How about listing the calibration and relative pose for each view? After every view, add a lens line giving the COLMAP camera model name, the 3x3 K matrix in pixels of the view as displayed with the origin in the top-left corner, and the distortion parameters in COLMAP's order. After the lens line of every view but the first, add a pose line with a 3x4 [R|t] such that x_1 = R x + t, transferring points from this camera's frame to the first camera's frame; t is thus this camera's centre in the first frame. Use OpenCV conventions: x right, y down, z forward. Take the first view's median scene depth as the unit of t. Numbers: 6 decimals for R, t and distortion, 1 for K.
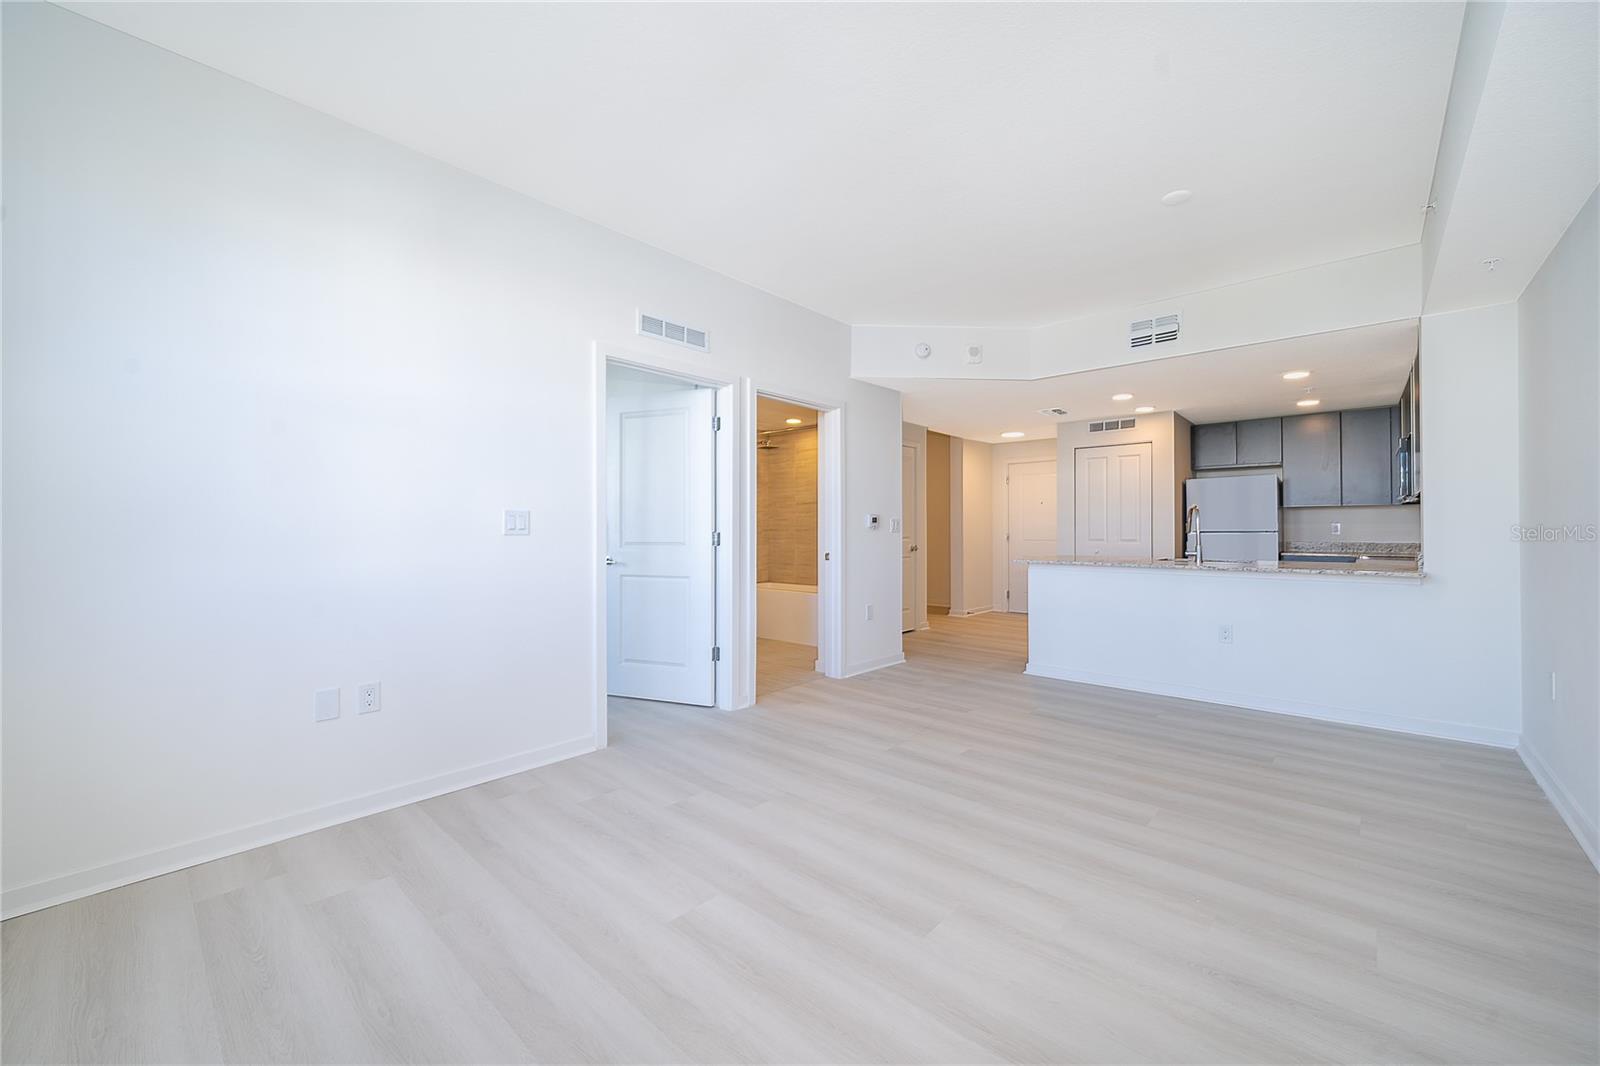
lens RADIAL K [[622.0, 0, 795.6], [0, 622.0, 526.2], [0, 0, 1]] dist [-0.002990, -0.000078]
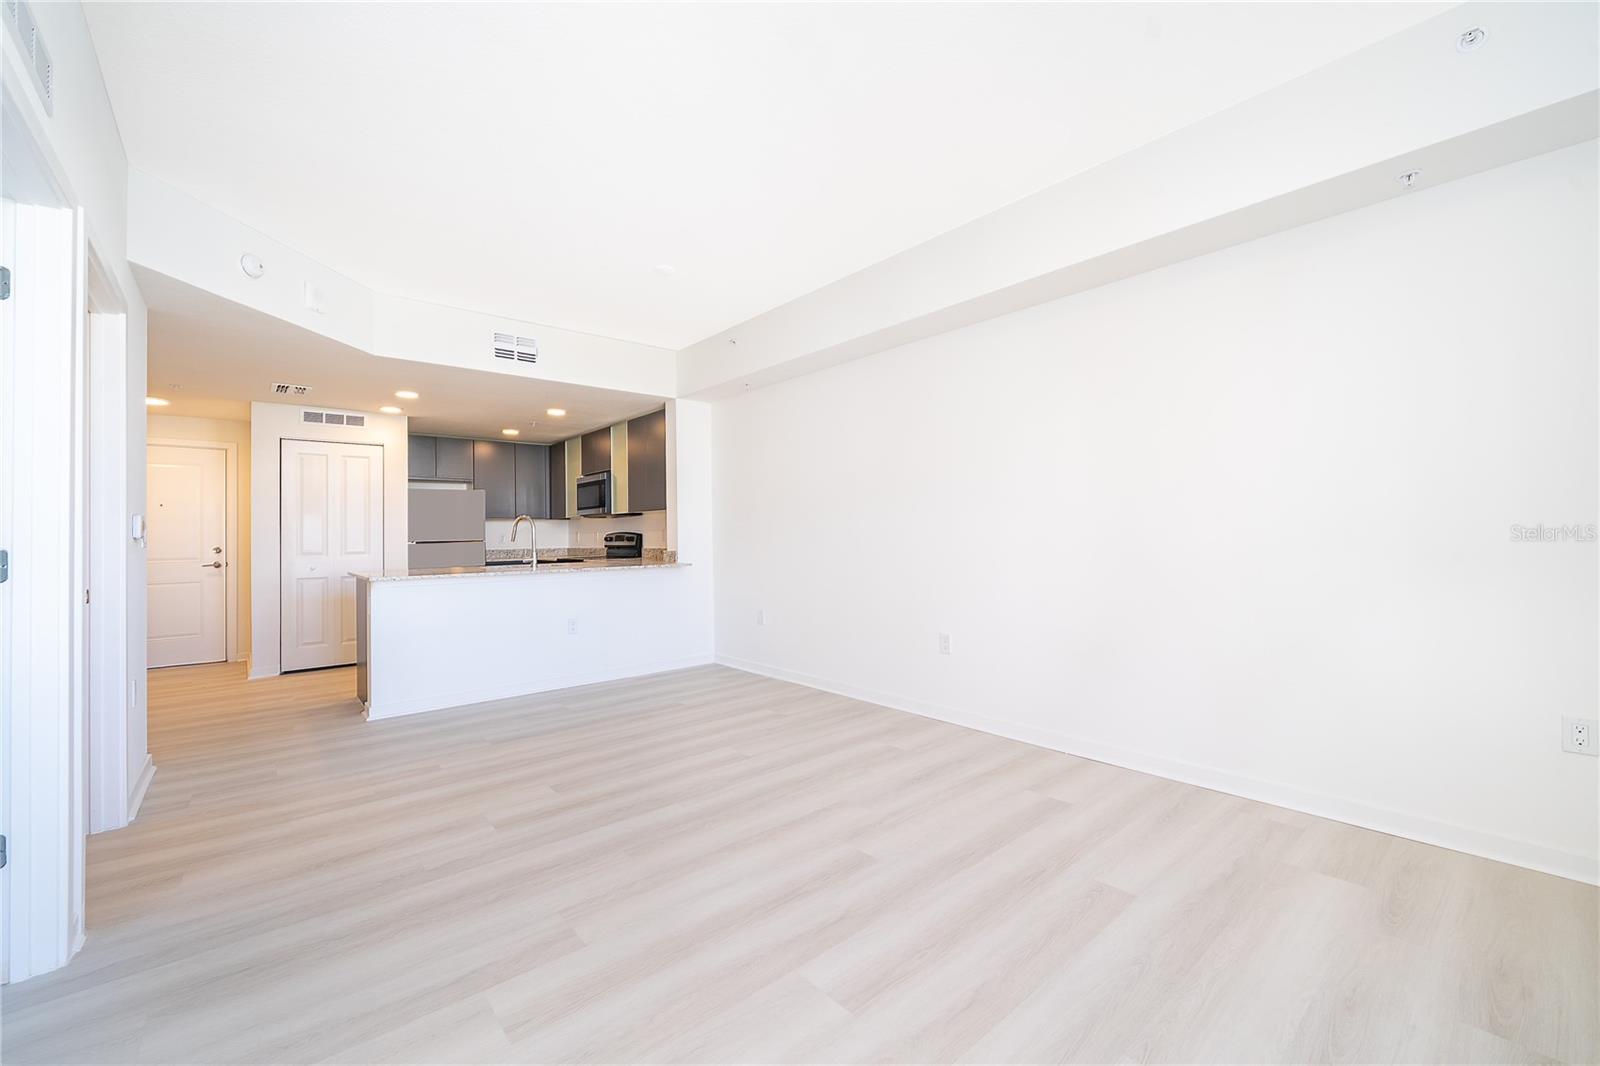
lens RADIAL K [[645.7, 0, 798.9], [0, 645.7, 524.2], [0, 0, 1]] dist [-0.003173, -0.000102]
pose [[0.120021, 0.016056, 0.992642, -0.415206], [0.008902, 0.999812, -0.017248, 0.005240], [-0.992731, 0.010907, 0.119855, 0.377289]]
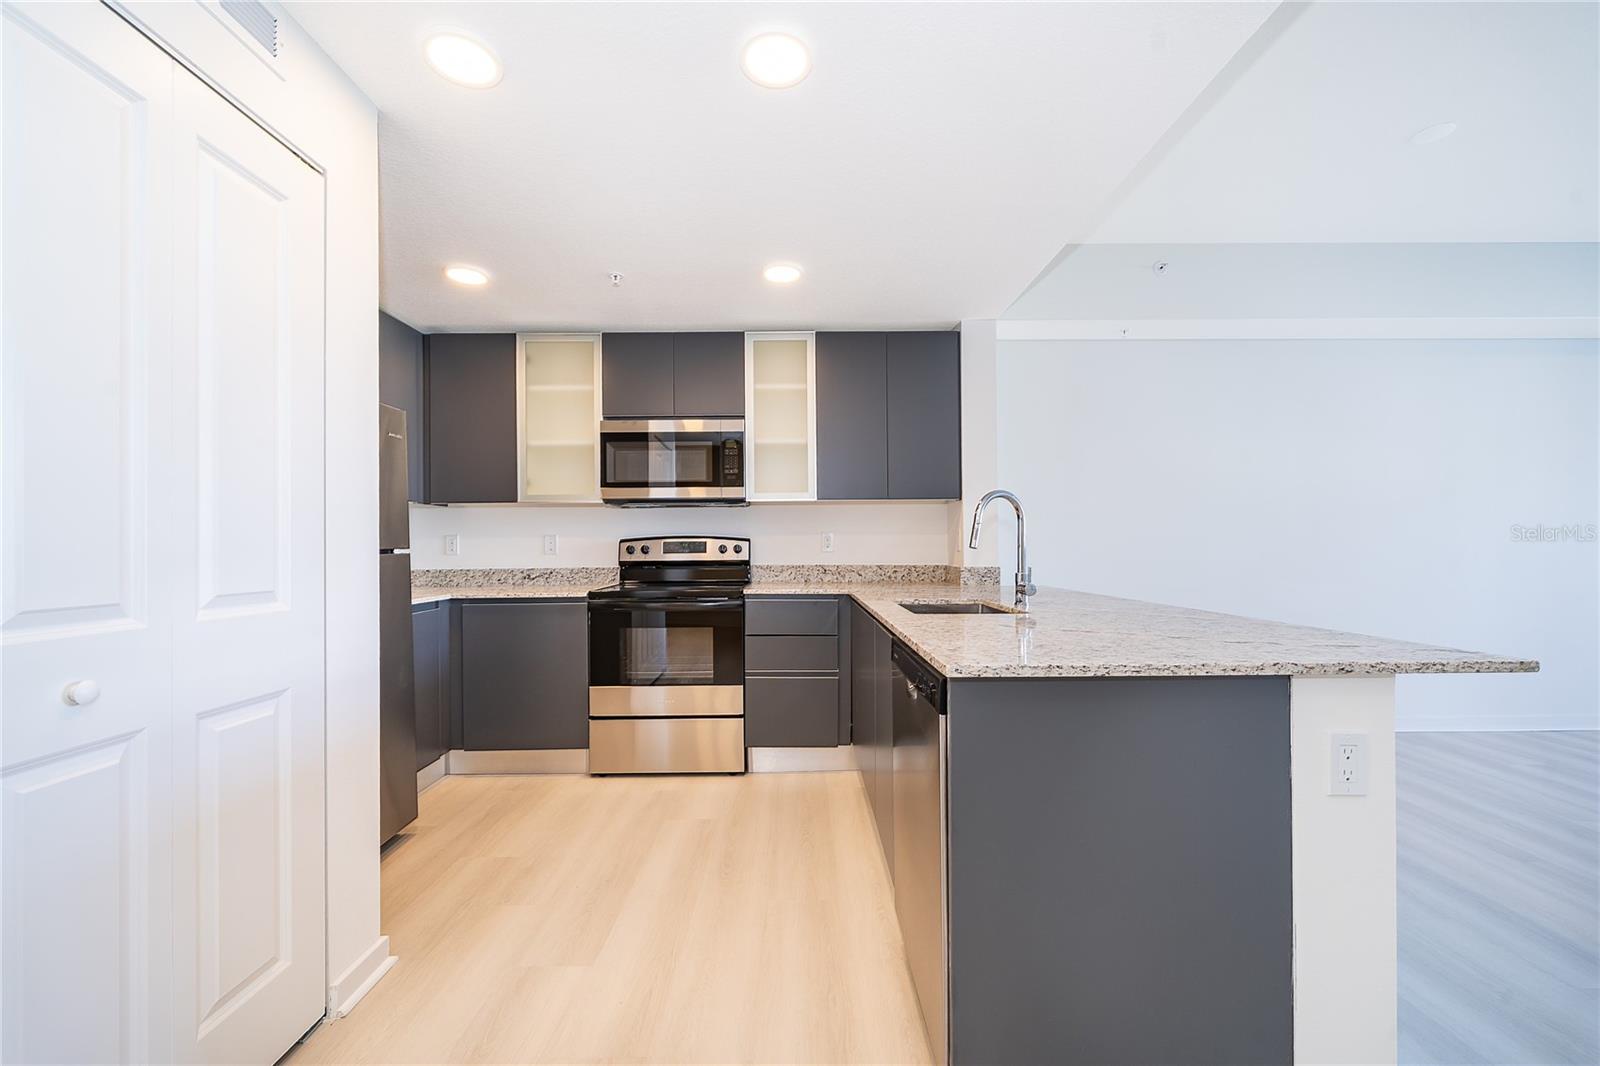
lens RADIAL K [[633.3, 0, 799.1], [0, 633.3, 540.7], [0, 0, 1]] dist [-0.000317, -0.000087]
pose [[-0.674625, 0.012196, 0.738060, 0.379200], [0.002383, 0.999894, -0.014344, 0.011928], [-0.738157, -0.007918, -0.674583, 1.418278]]
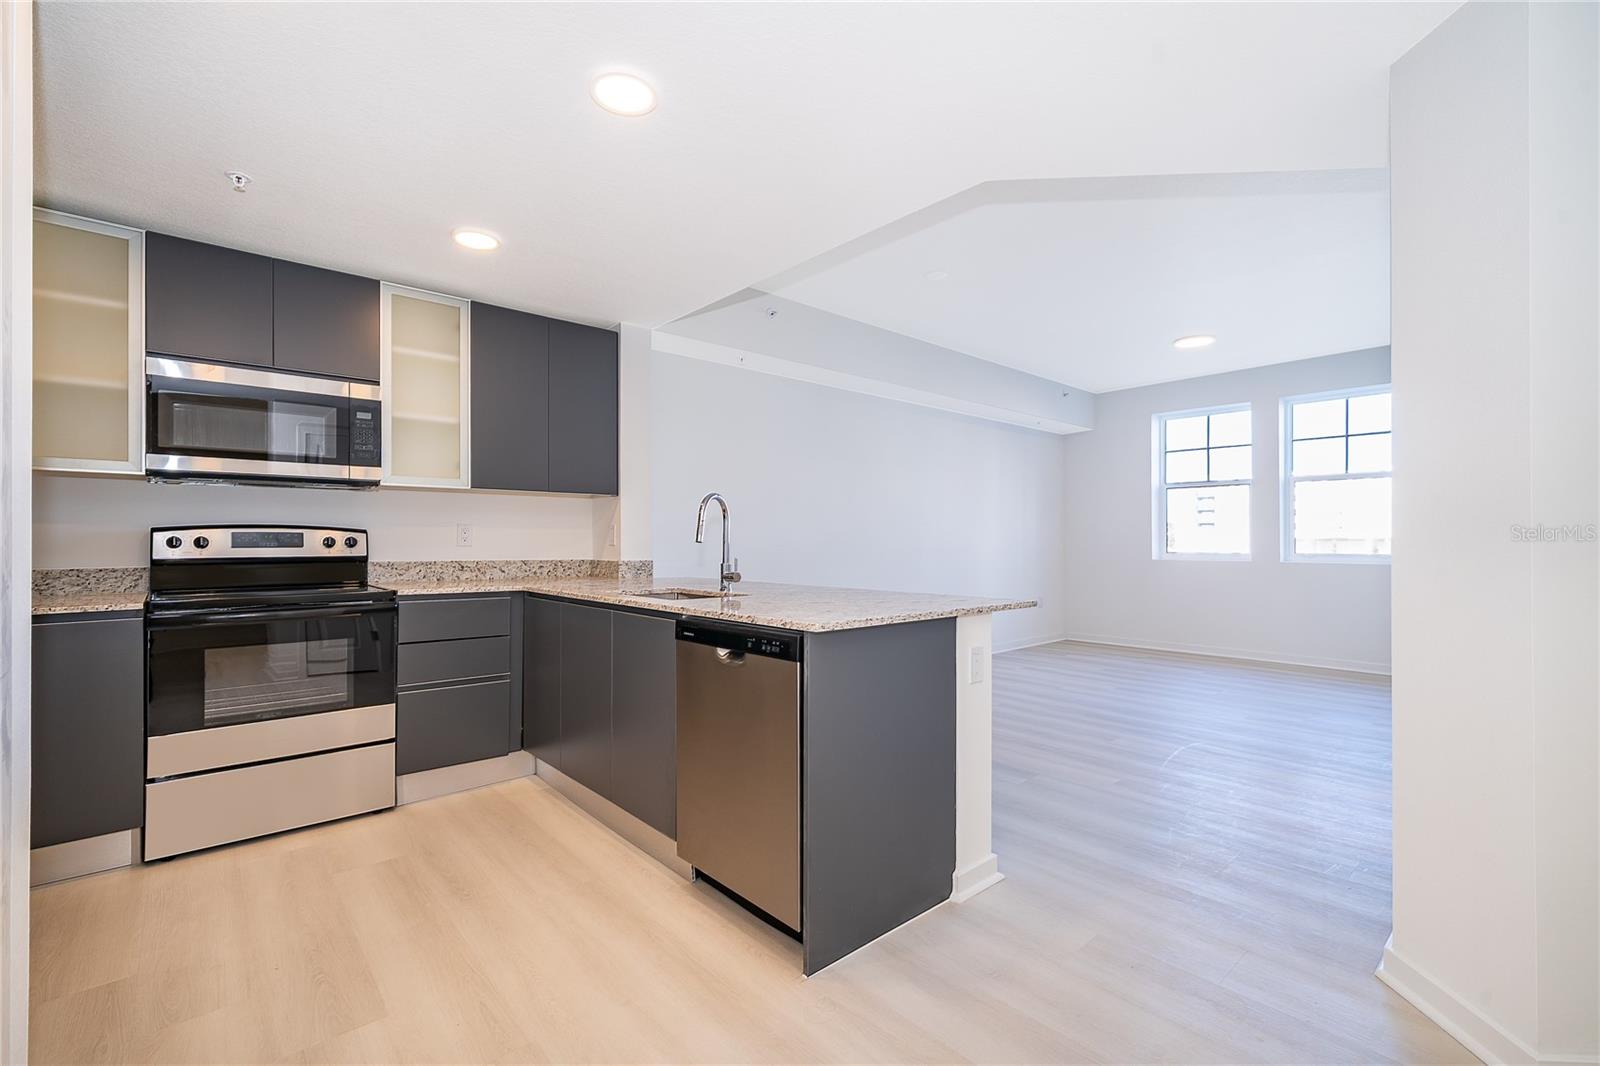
lens RADIAL K [[696.5, 0, 796.4], [0, 696.5, 537.0], [0, 0, 1]] dist [-0.002458, -0.000311]
pose [[-0.993424, 0.001147, 0.114485, 0.488302], [-0.000273, 0.999923, -0.012391, 0.013881], [-0.114491, -0.012340, -0.993348, 1.589685]]
